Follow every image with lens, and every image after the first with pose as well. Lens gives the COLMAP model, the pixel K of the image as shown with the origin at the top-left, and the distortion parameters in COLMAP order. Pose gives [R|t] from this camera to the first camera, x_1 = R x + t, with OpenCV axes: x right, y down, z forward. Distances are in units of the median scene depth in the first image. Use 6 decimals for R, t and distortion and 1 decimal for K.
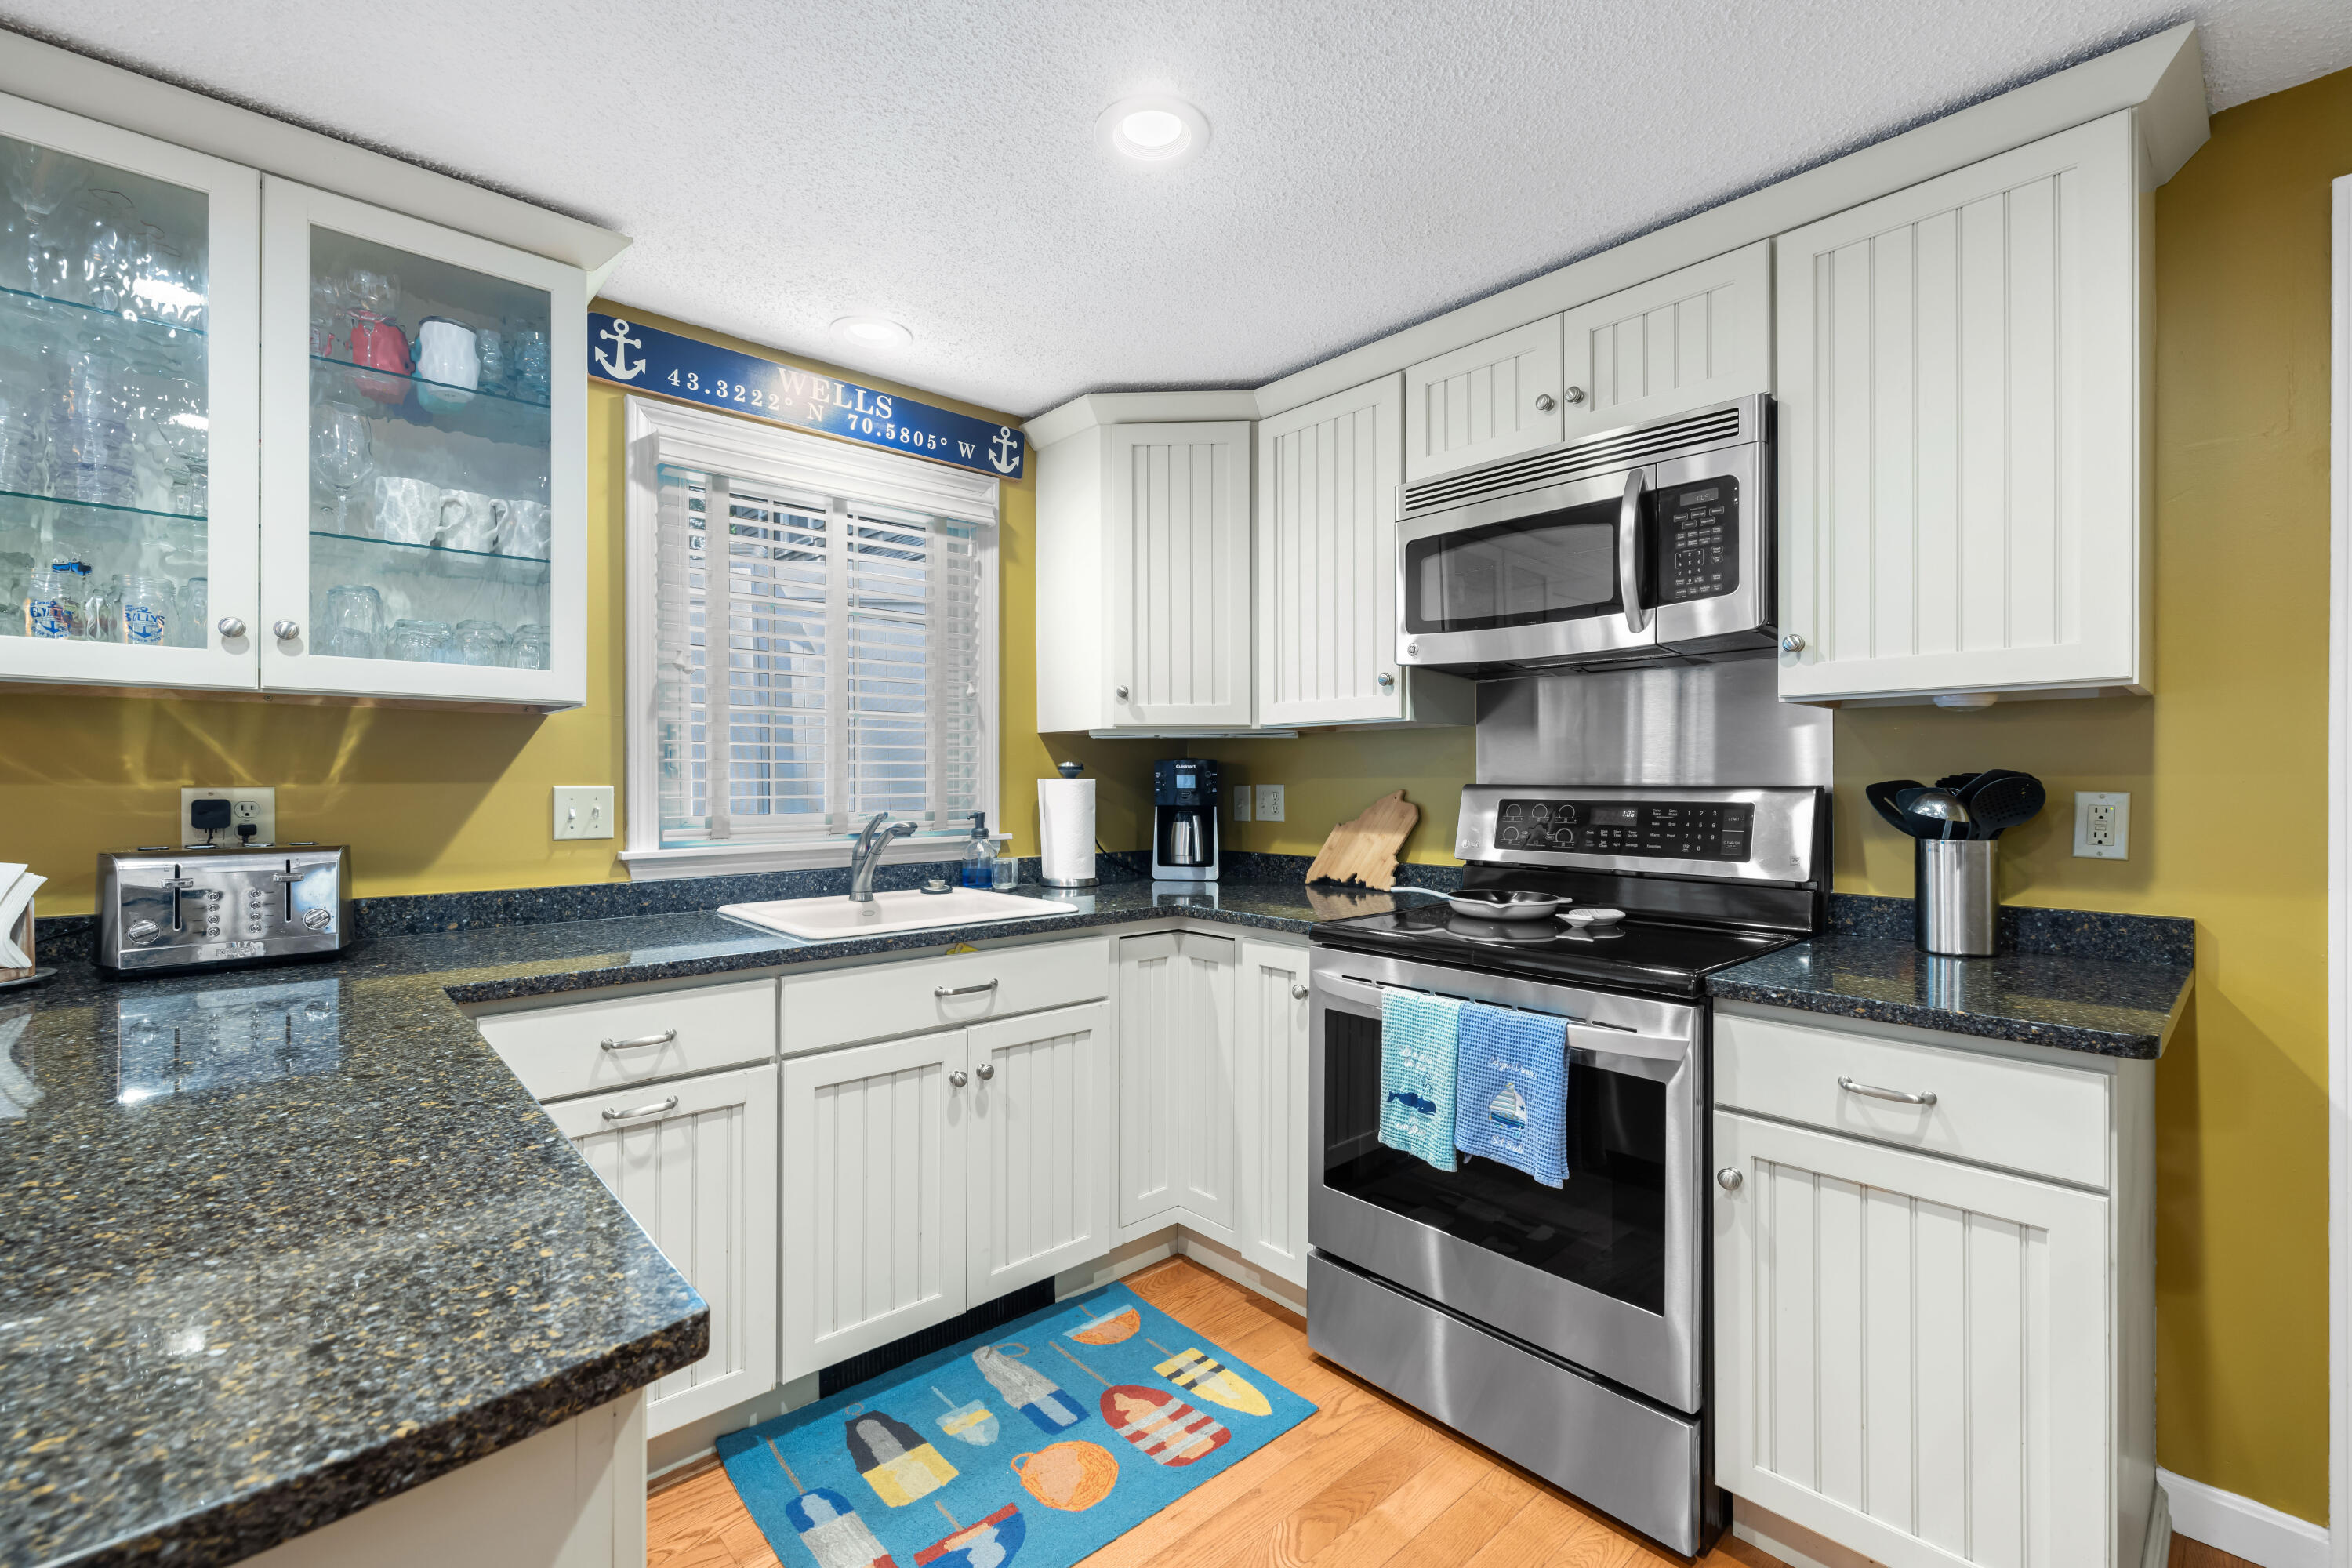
lens RADIAL K [[1005.2, 0, 1178.6], [0, 1005.2, 772.7], [0, 0, 1]] dist [-0.000562, -0.000163]
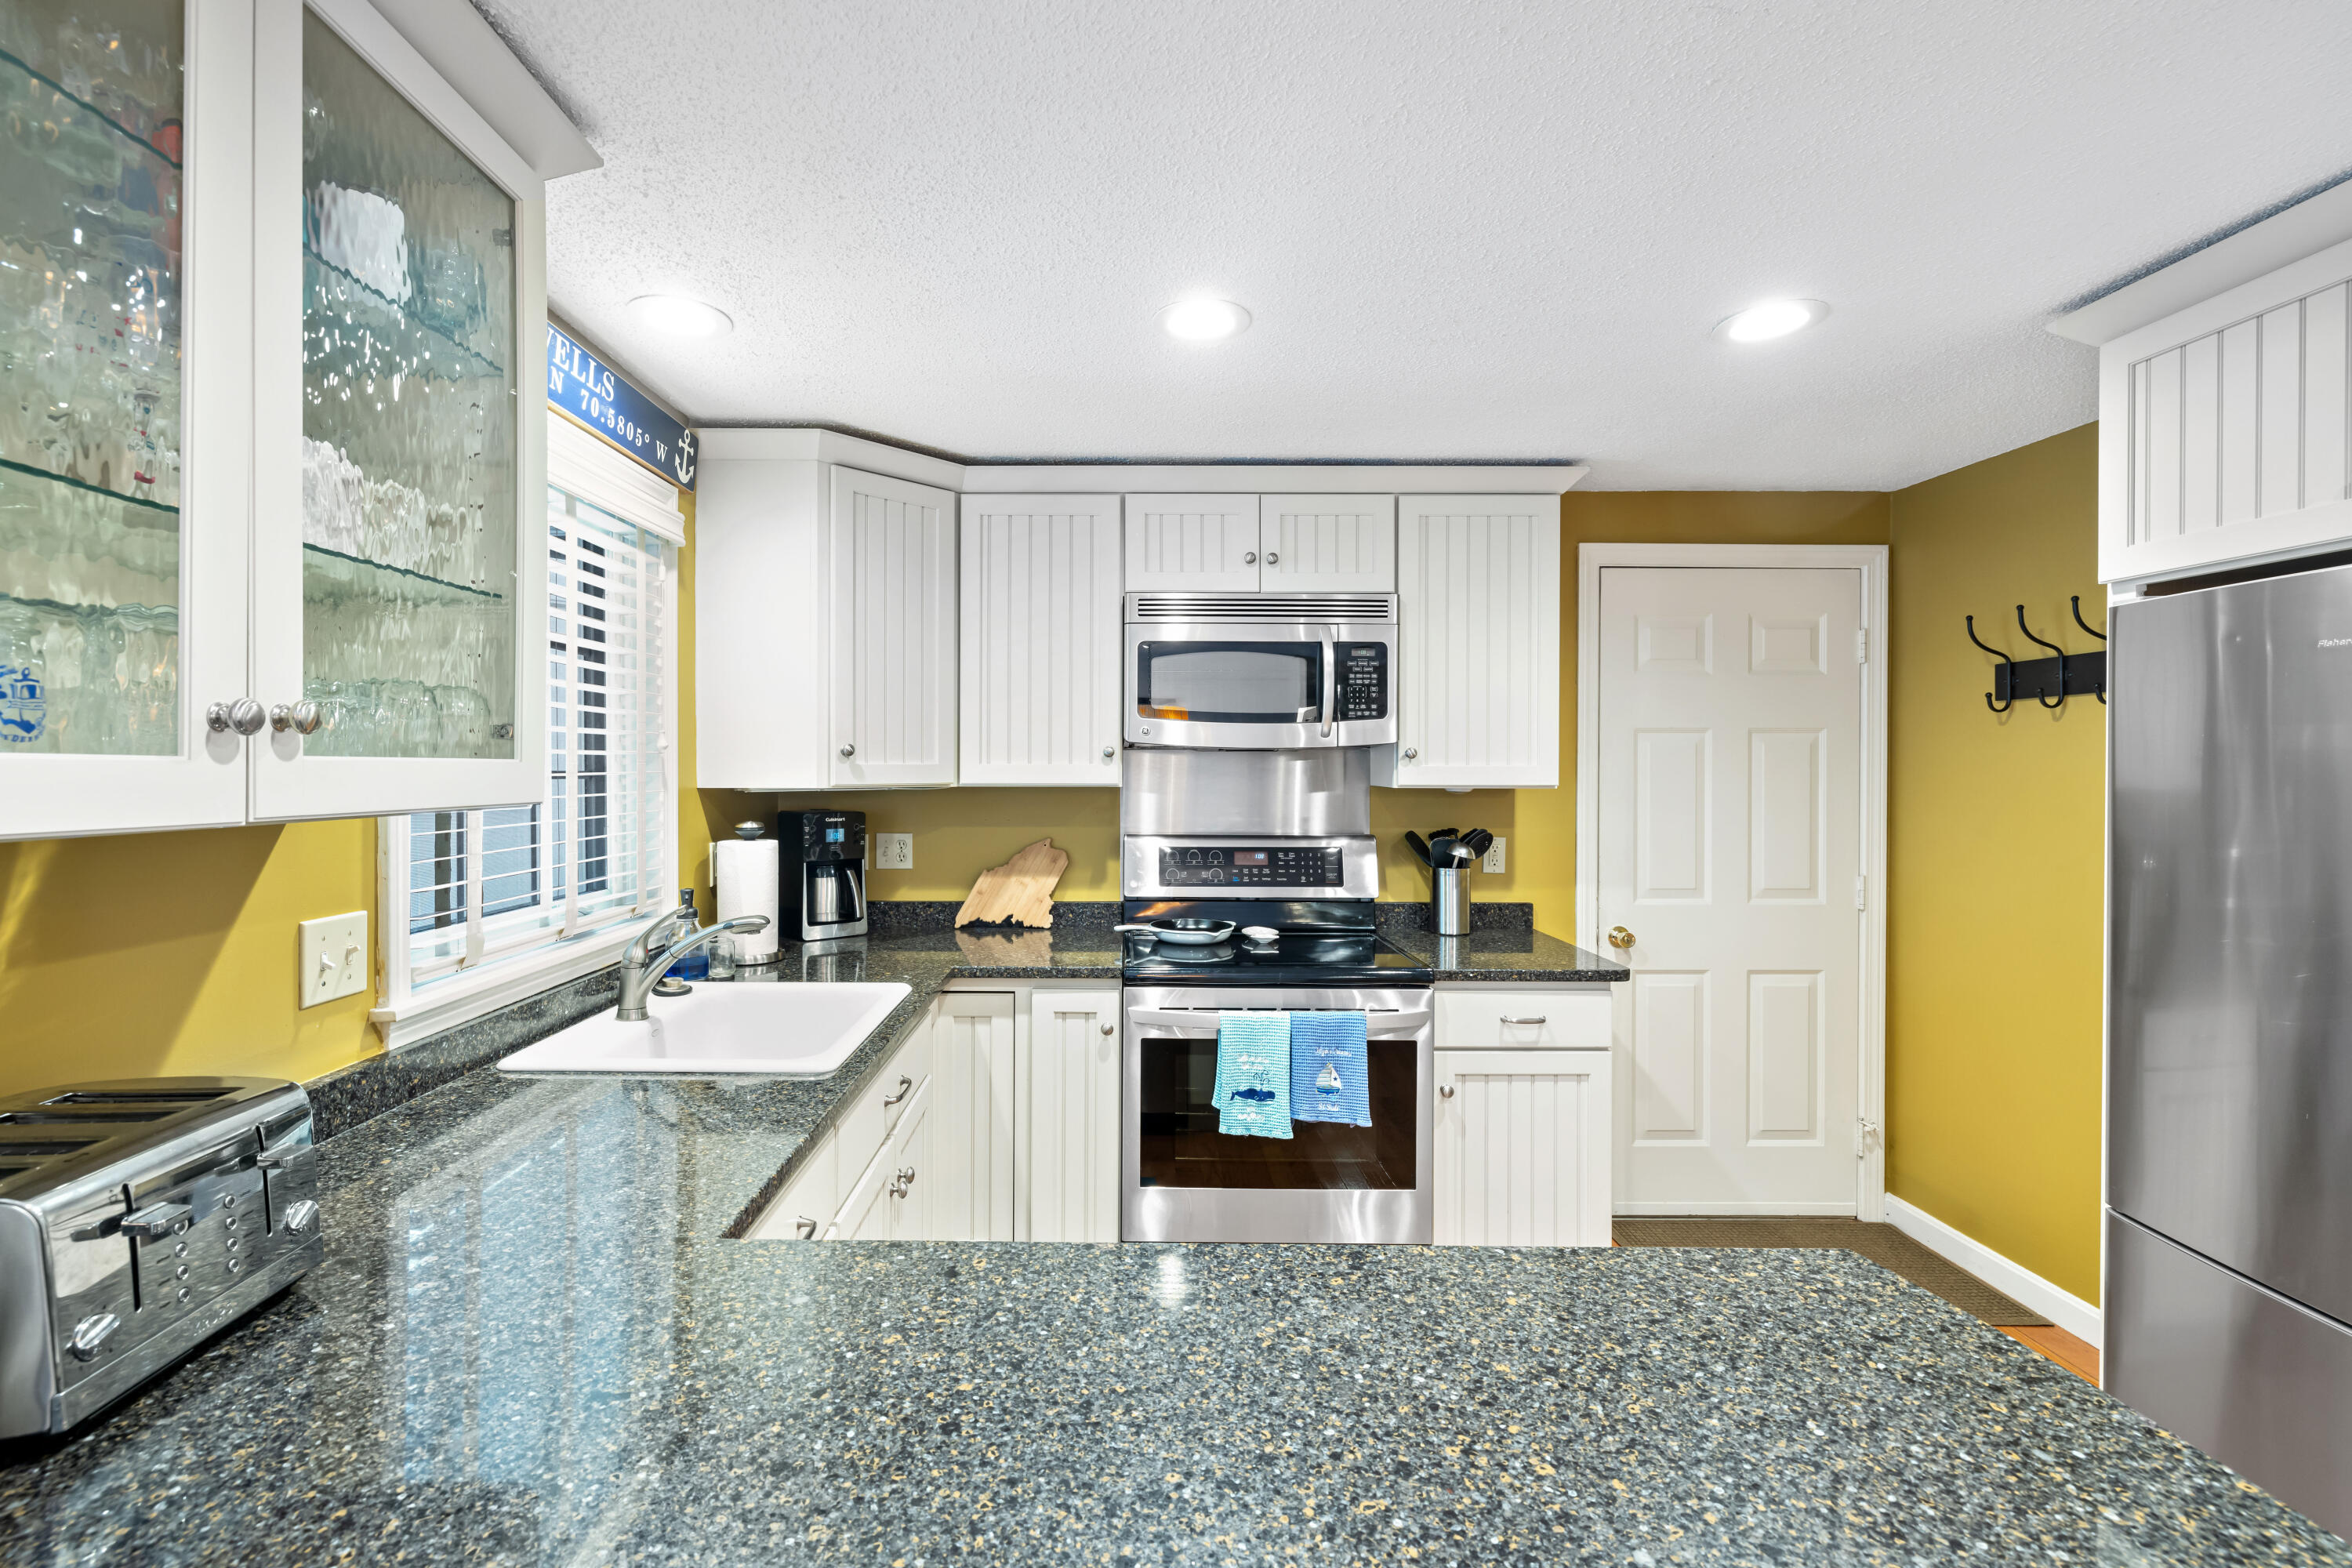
lens RADIAL K [[1005.2, 0, 1129.1], [0, 1005.2, 762.1], [0, 0, 1]] dist [-0.000562, -0.000163]
pose [[0.672553, 0.007760, 0.740008, -0.757026], [-0.009657, 0.999952, -0.001709, -0.091773], [-0.739986, -0.005997, 0.672595, 0.212391]]
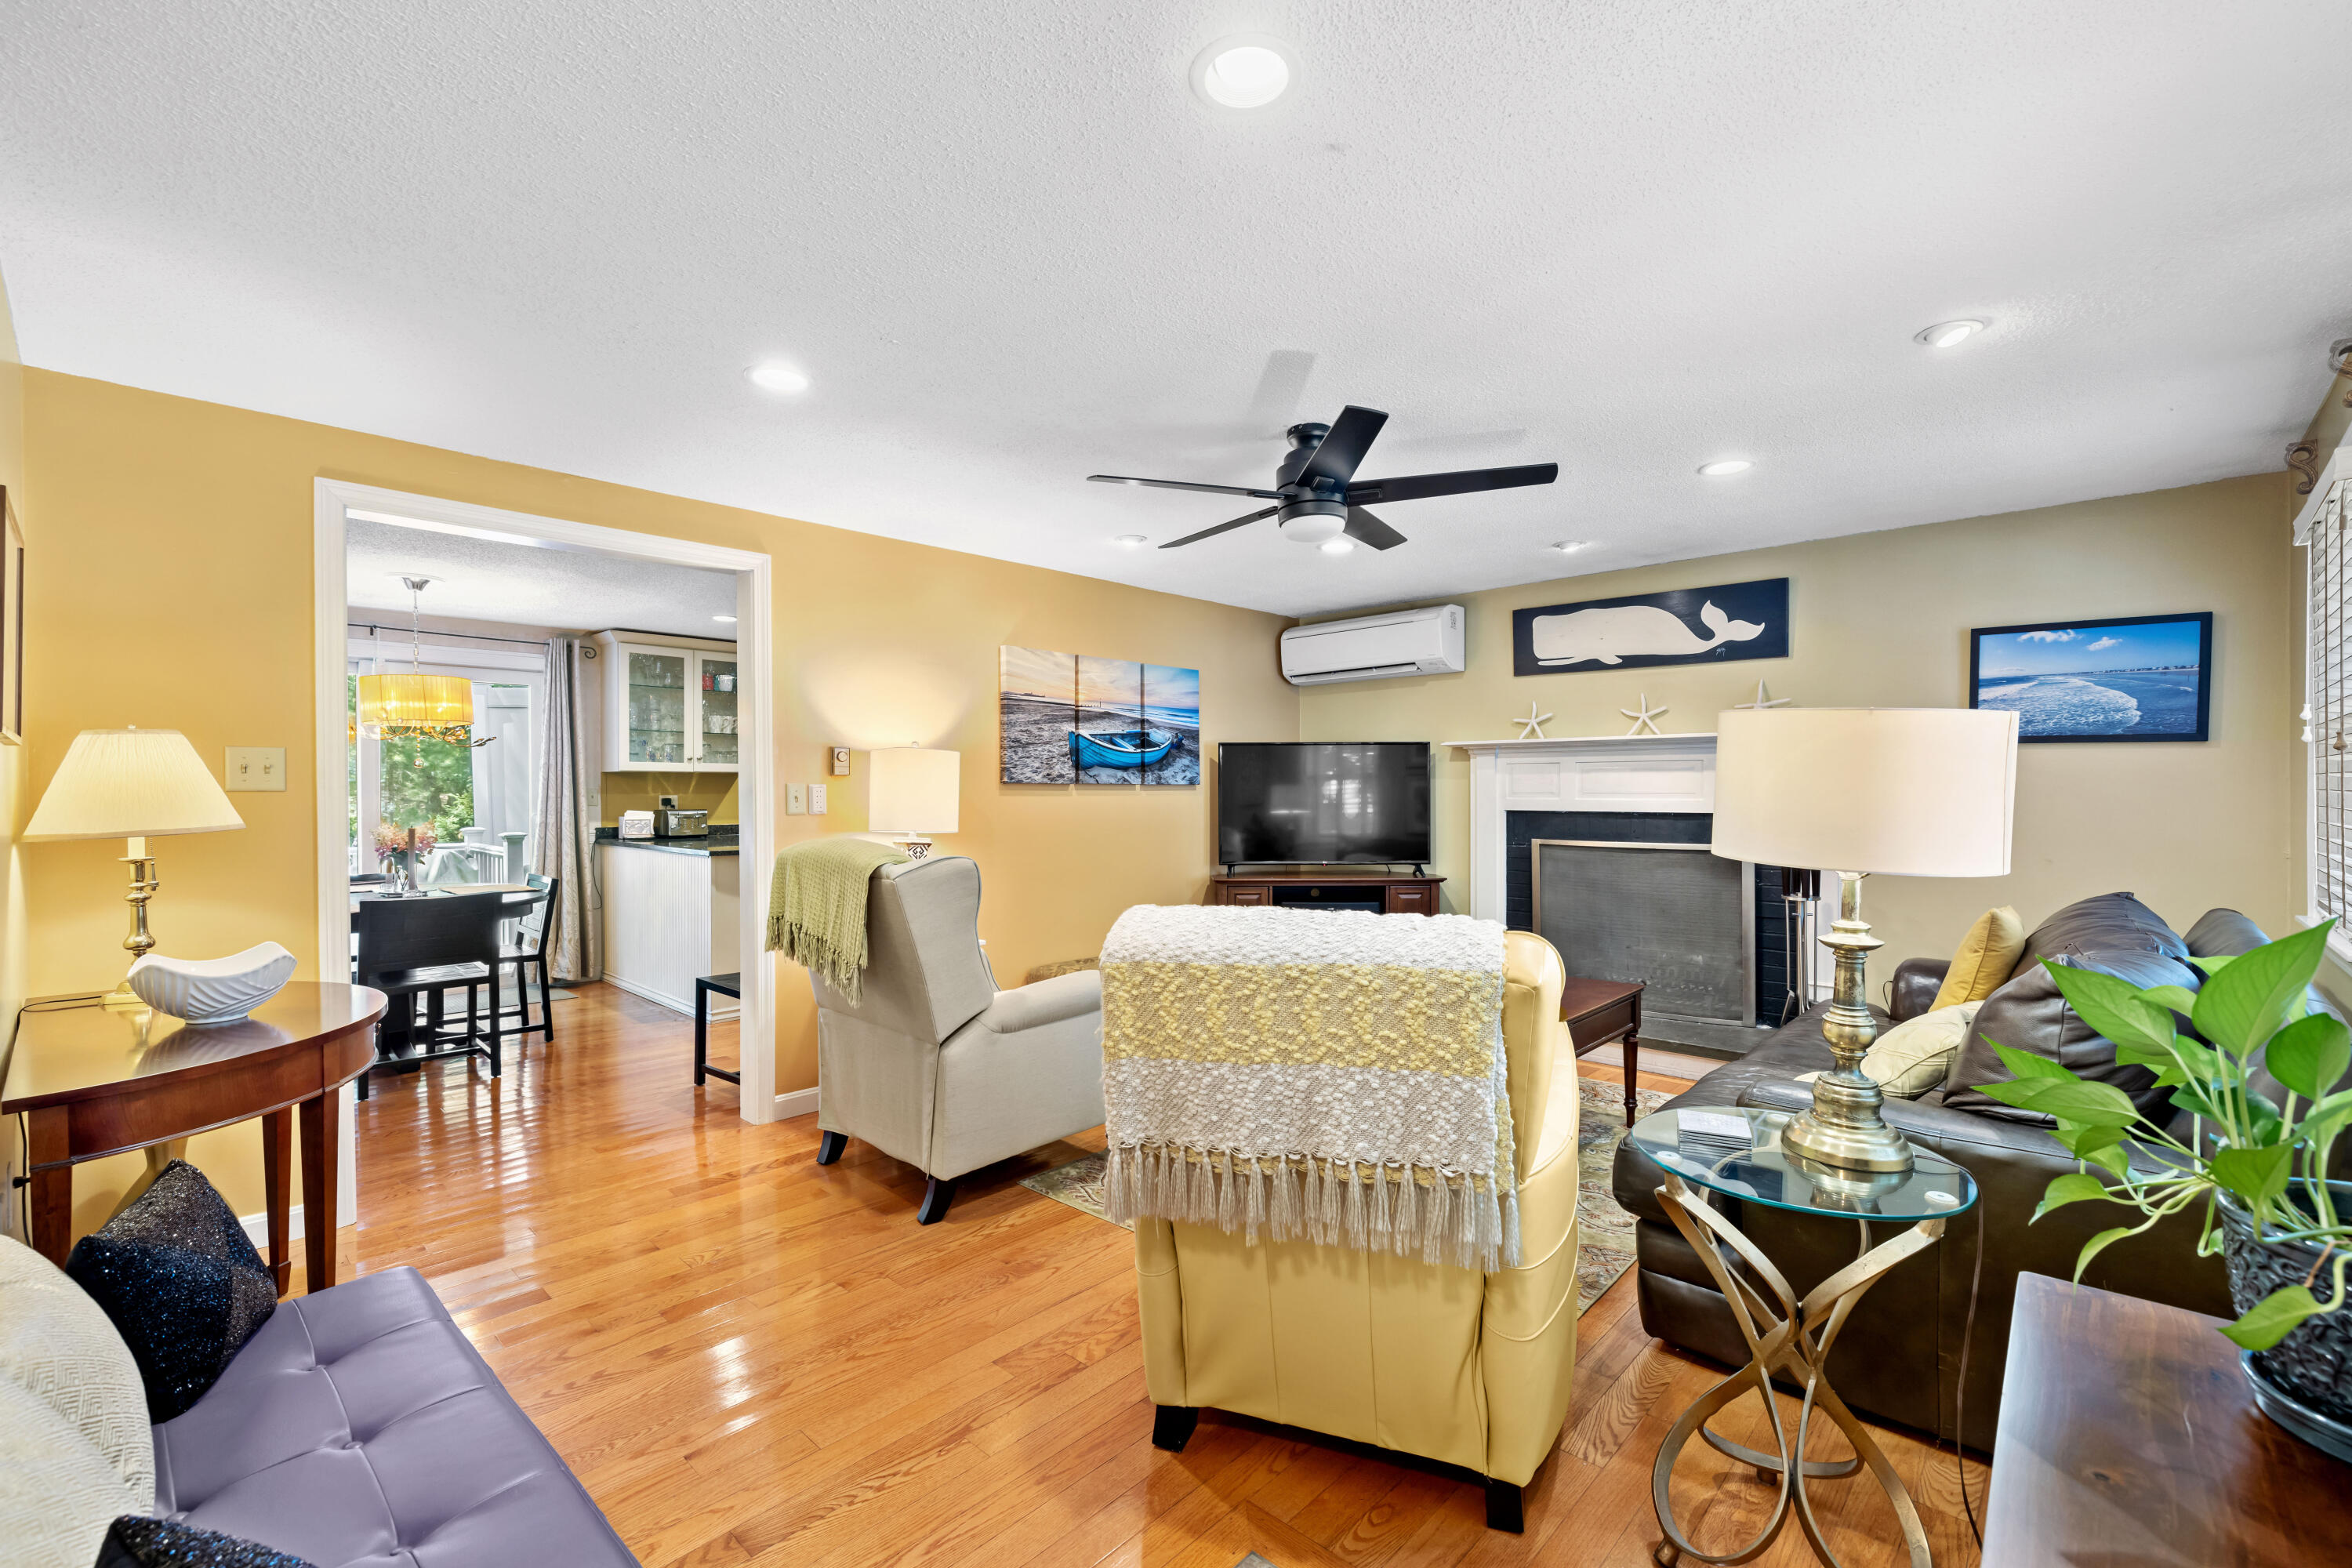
lens RADIAL K [[1005.2, 0, 1182.1], [0, 1005.2, 802.1], [0, 0, 1]] dist [-0.000562, -0.000163]
pose [[0.996615, 0.004094, 0.082106, 0.603713], [-0.004735, 0.999960, 0.007618, 0.000789], [-0.082072, -0.007981, 0.996594, -2.590140]]
